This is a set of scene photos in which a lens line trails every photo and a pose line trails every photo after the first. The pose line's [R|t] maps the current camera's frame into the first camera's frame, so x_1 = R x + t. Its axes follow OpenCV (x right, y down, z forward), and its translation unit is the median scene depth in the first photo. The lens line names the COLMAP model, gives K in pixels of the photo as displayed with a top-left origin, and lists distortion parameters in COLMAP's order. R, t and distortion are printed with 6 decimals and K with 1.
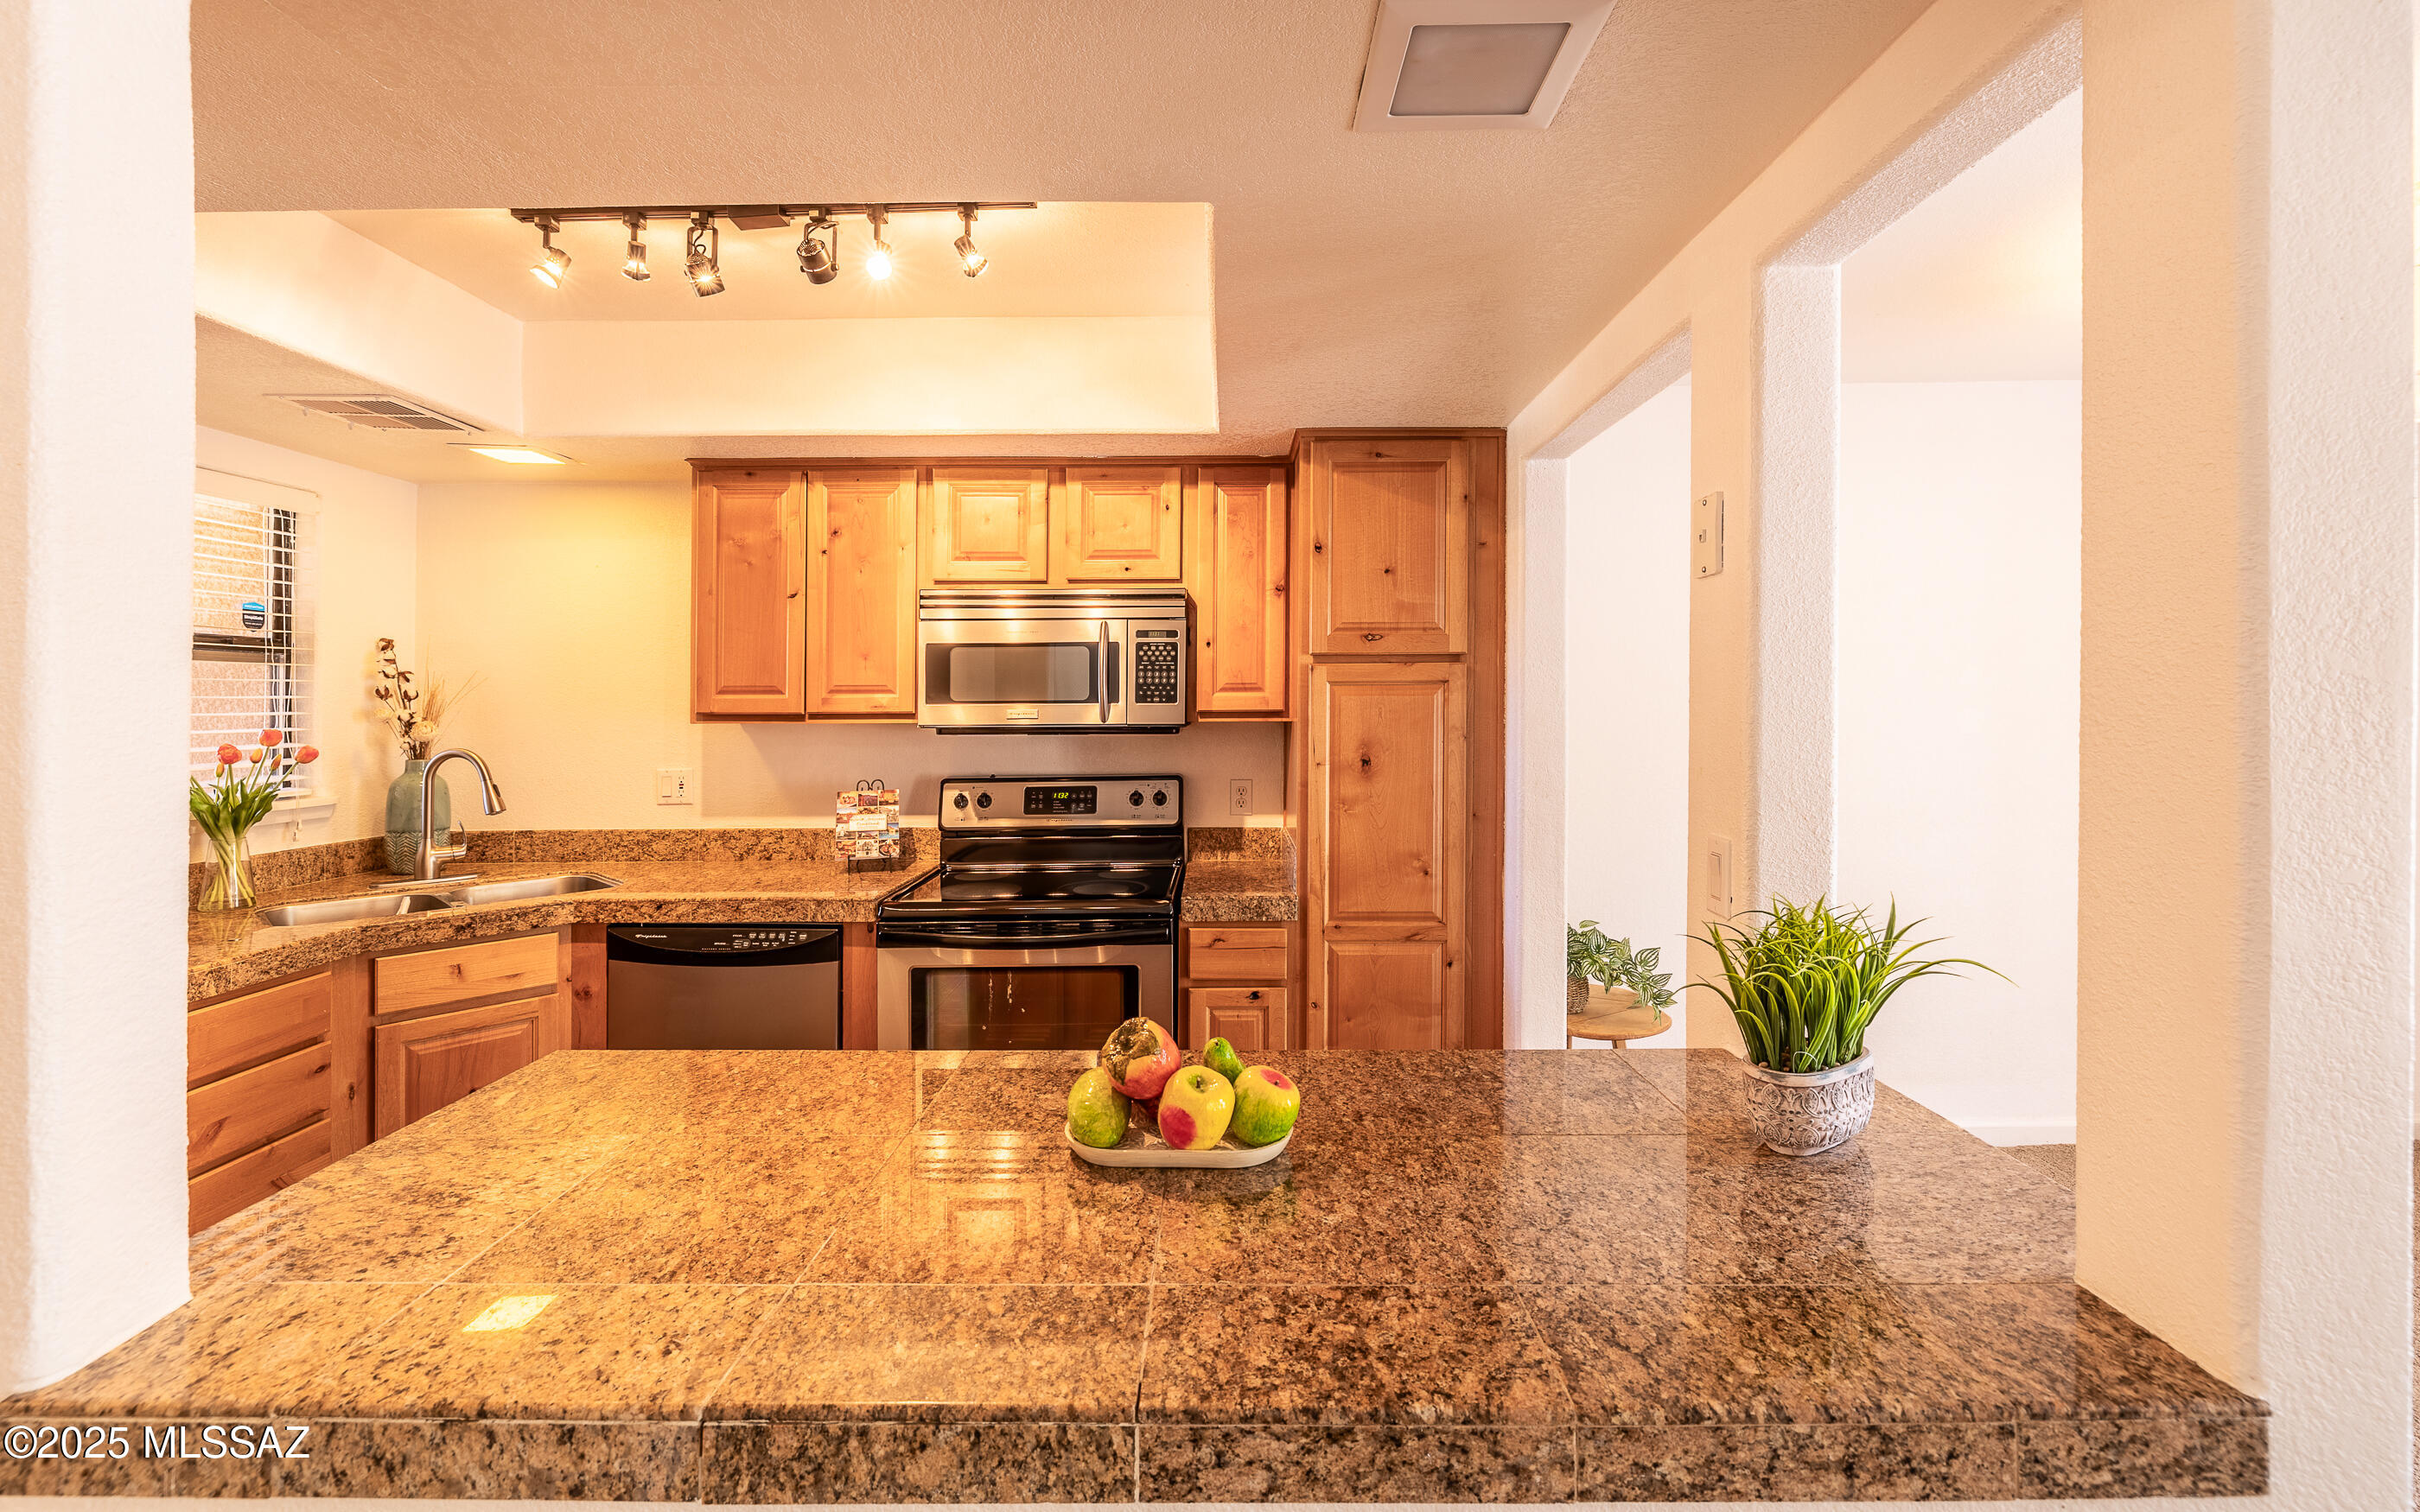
lens RADIAL K [[1056.0, 0, 1204.2], [0, 1056.0, 742.7], [0, 0, 1]] dist [-0.002511, 0.000077]
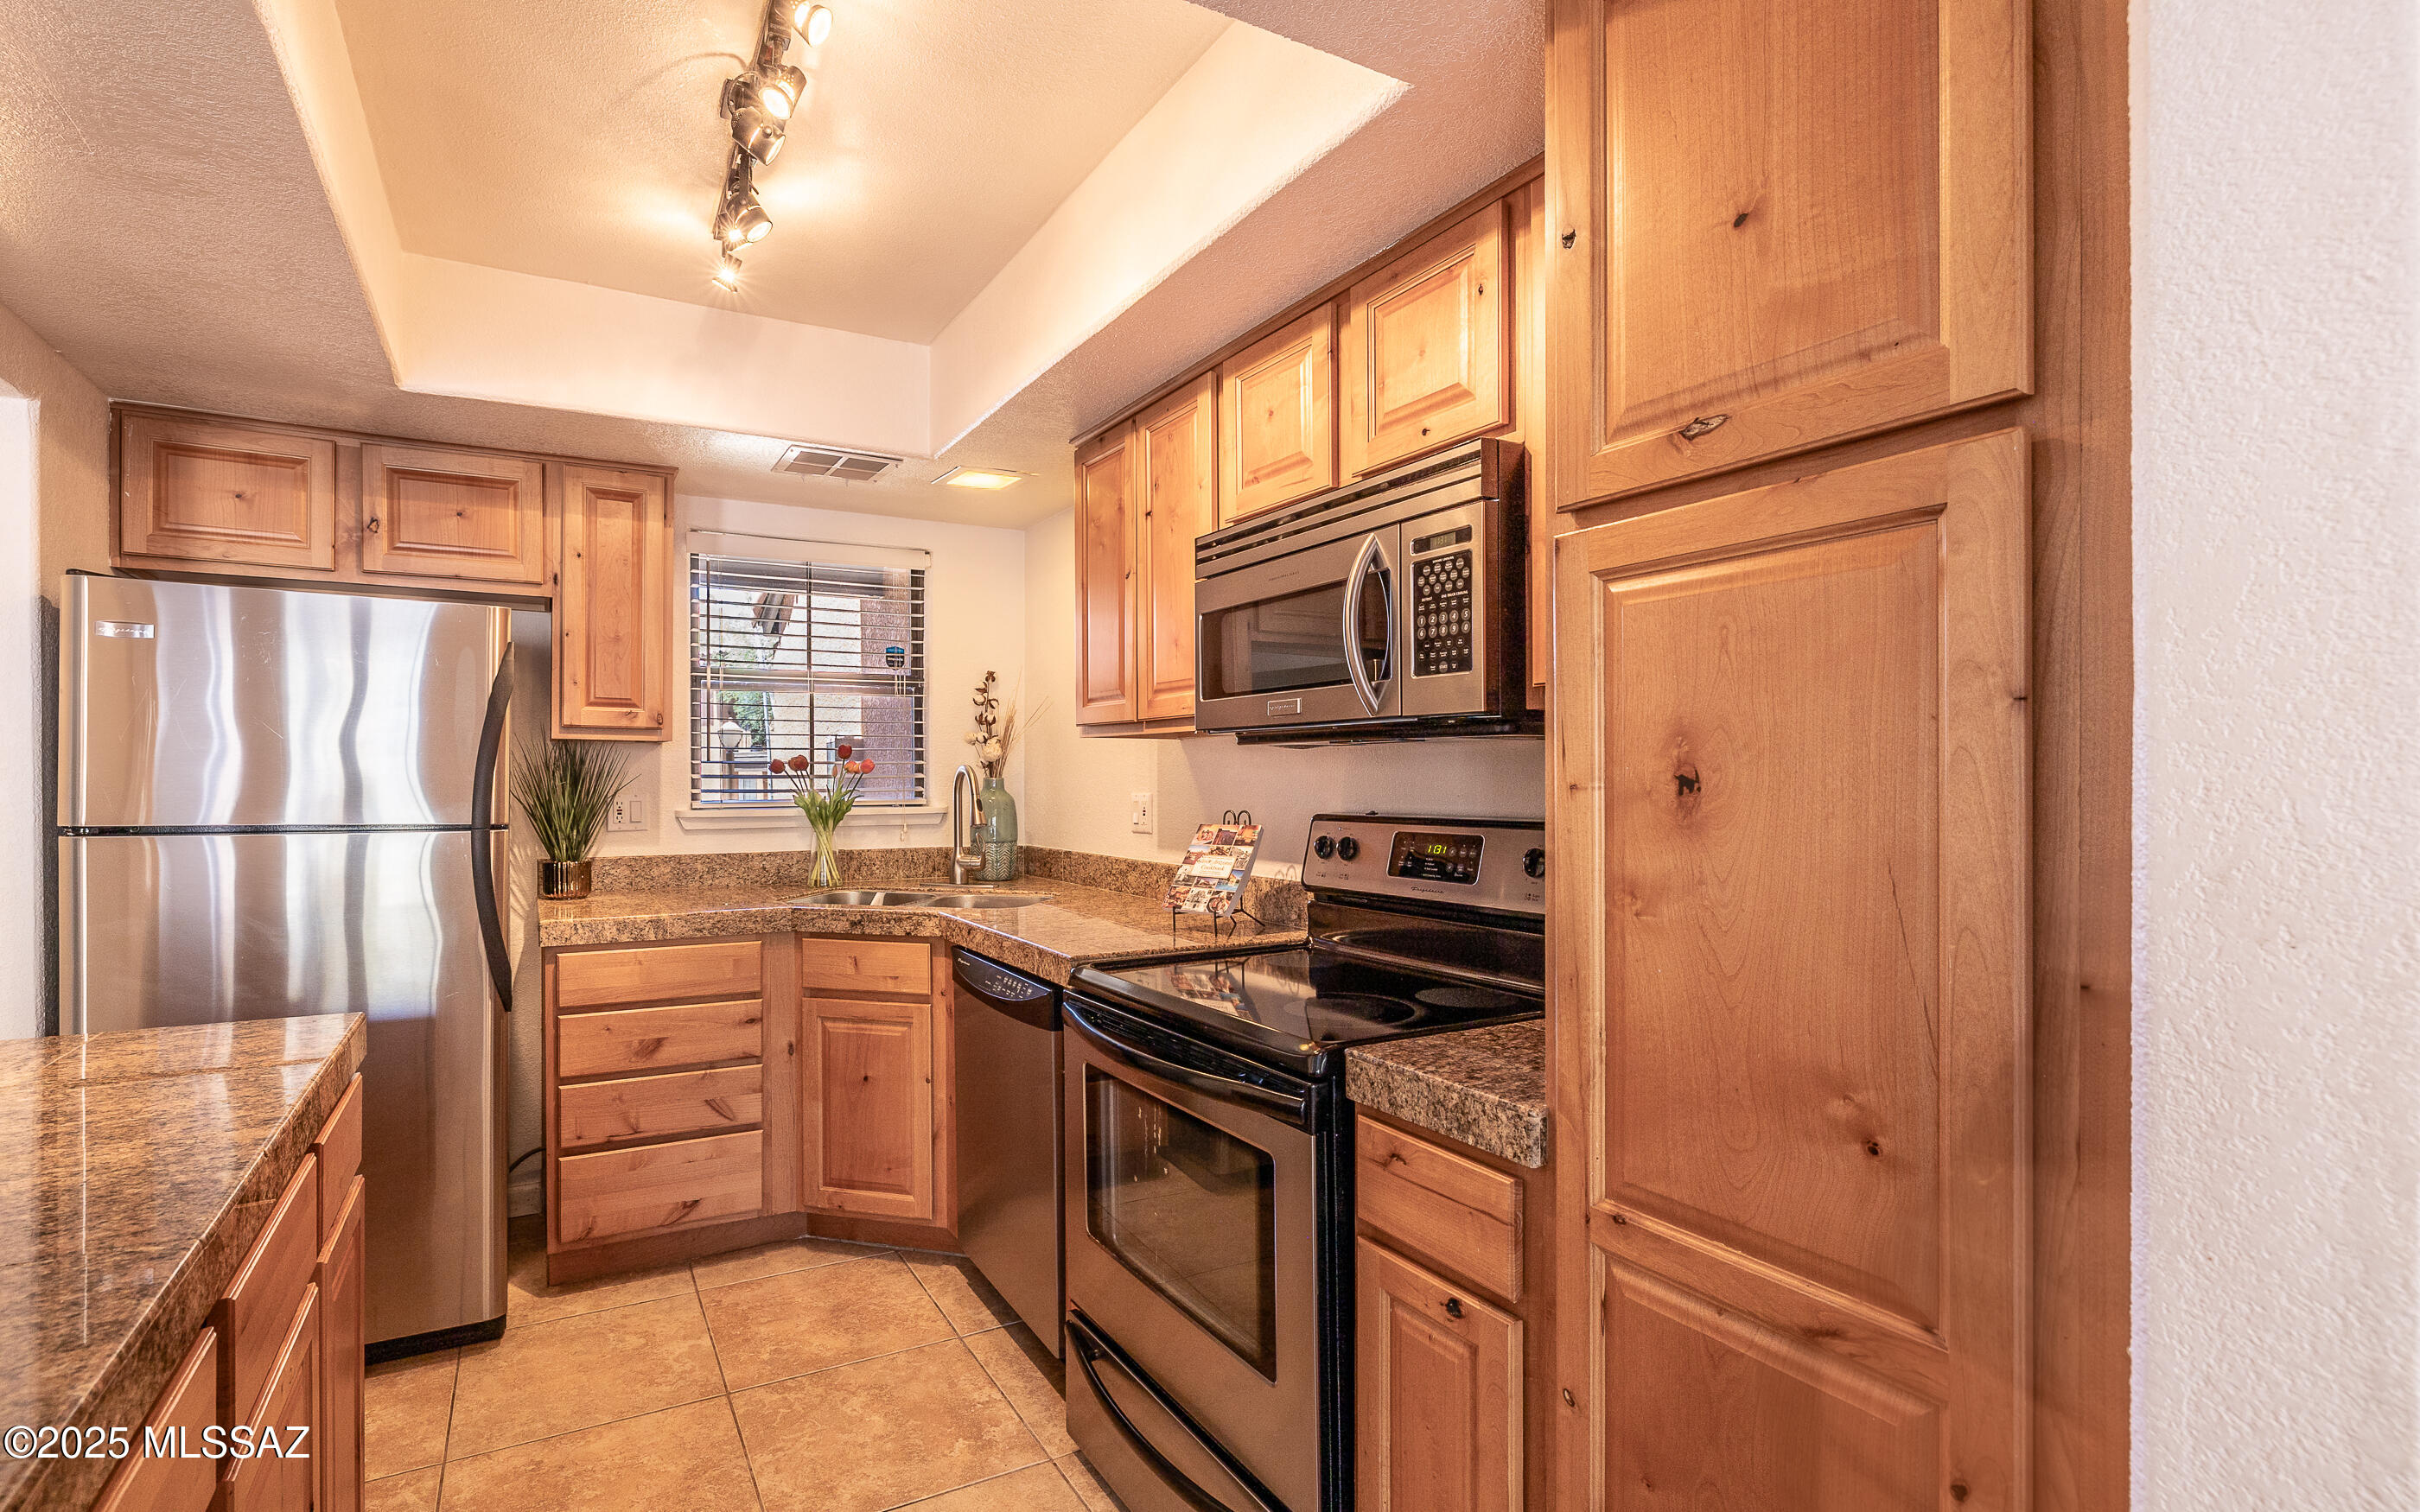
lens RADIAL K [[1105.5, 0, 1094.5], [0, 1105.5, 784.3], [0, 0, 1]] dist [-0.000130, 0.000075]
pose [[0.462057, 0.013377, -0.886749, 0.366504], [-0.033691, 0.999429, -0.002478, 0.024550], [0.886210, 0.031020, 0.462244, 0.610827]]
